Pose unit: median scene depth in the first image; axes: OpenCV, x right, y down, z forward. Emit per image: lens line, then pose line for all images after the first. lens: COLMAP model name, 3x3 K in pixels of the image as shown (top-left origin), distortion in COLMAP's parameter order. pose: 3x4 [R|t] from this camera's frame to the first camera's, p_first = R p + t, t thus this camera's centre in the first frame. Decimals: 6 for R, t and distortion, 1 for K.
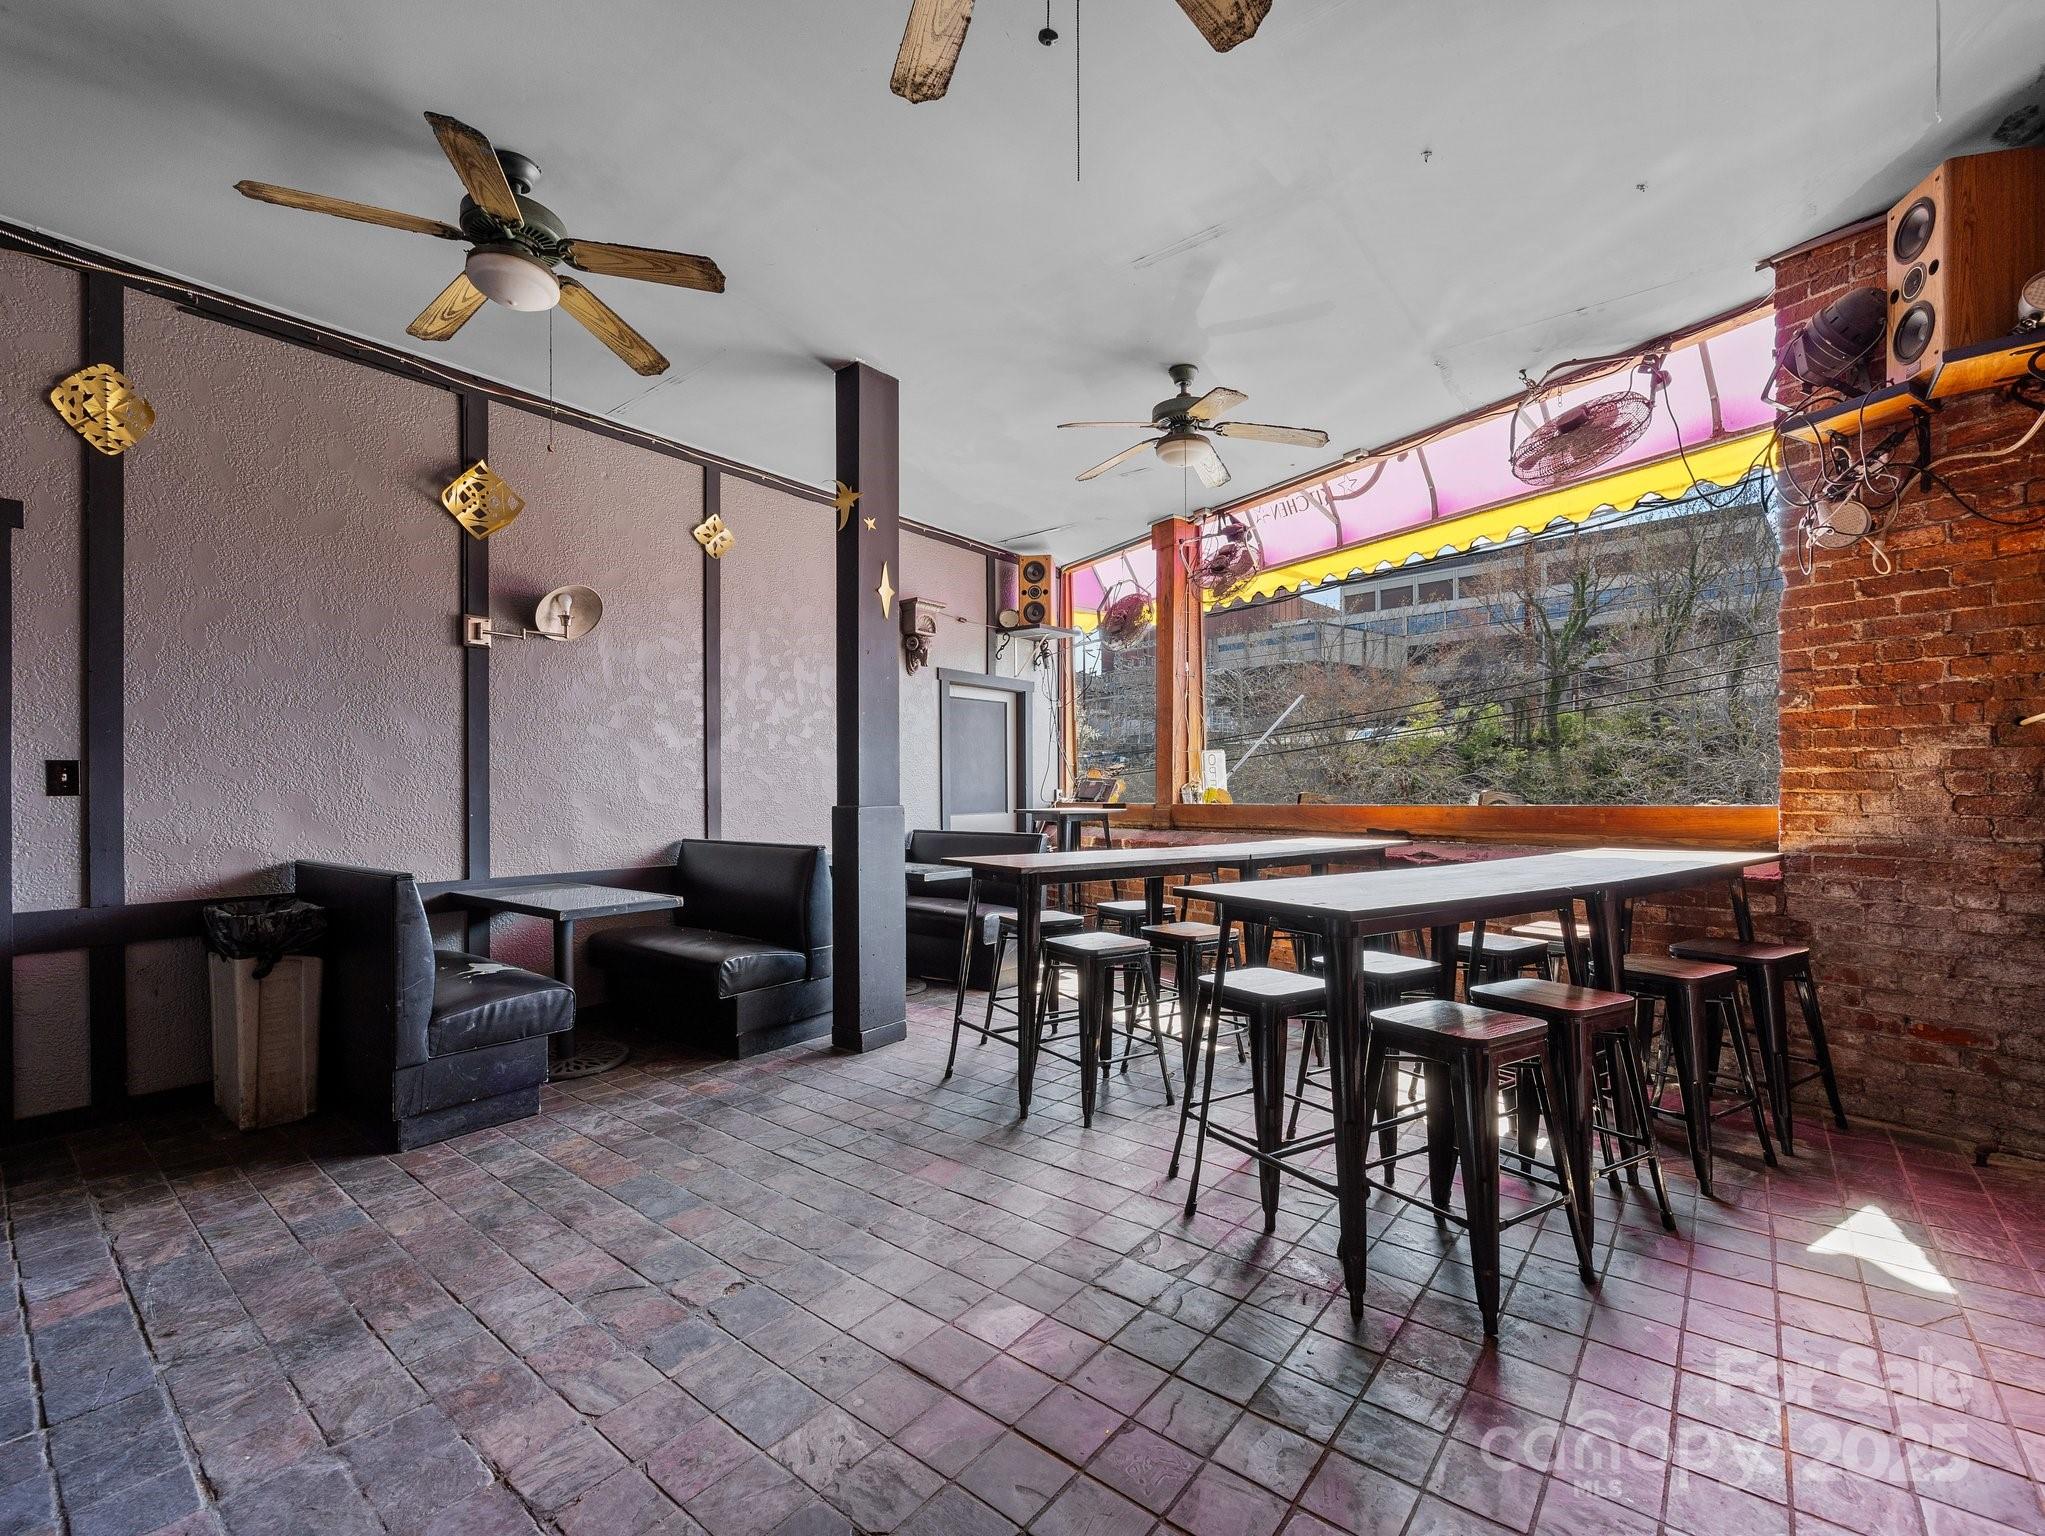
lens RADIAL K [[878.7, 0, 1026.0], [0, 878.7, 783.8], [0, 0, 1]] dist [0.000104, 0.000191]
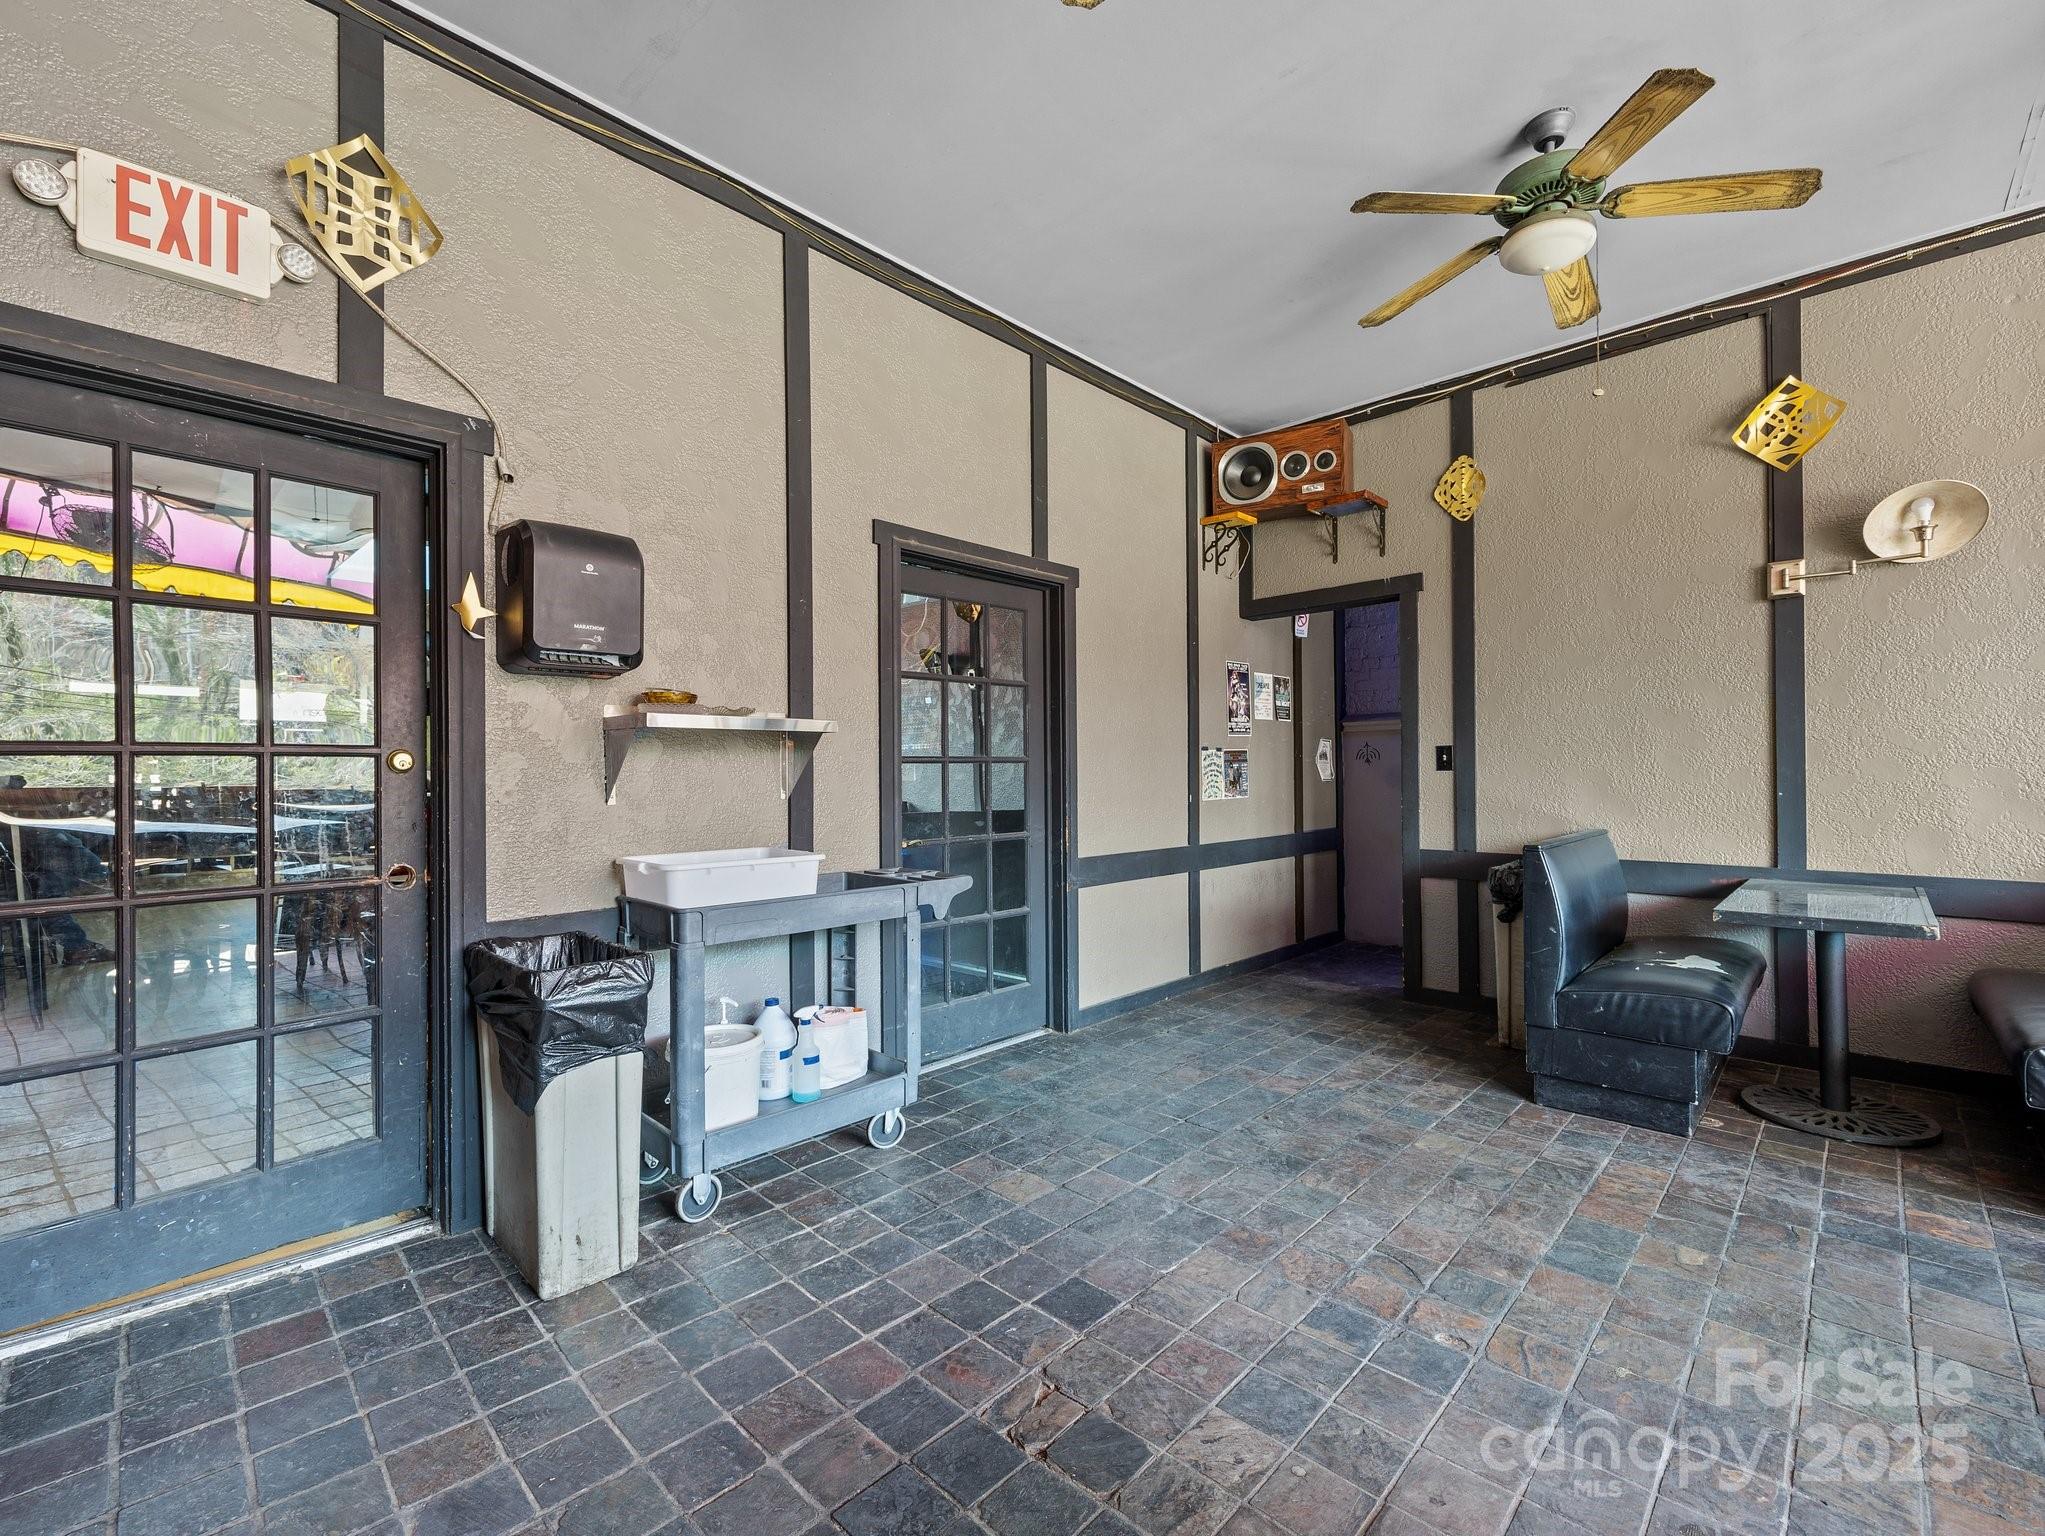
lens RADIAL K [[874.5, 0, 1022.5], [0, 874.5, 768.0], [0, 0, 1]] dist [-0.001990, -0.000150]
pose [[-0.079418, 0.002435, -0.996838, 0.310535], [0.015984, 0.999872, 0.001169, -0.002762], [0.996713, -0.015841, -0.079446, 0.355256]]
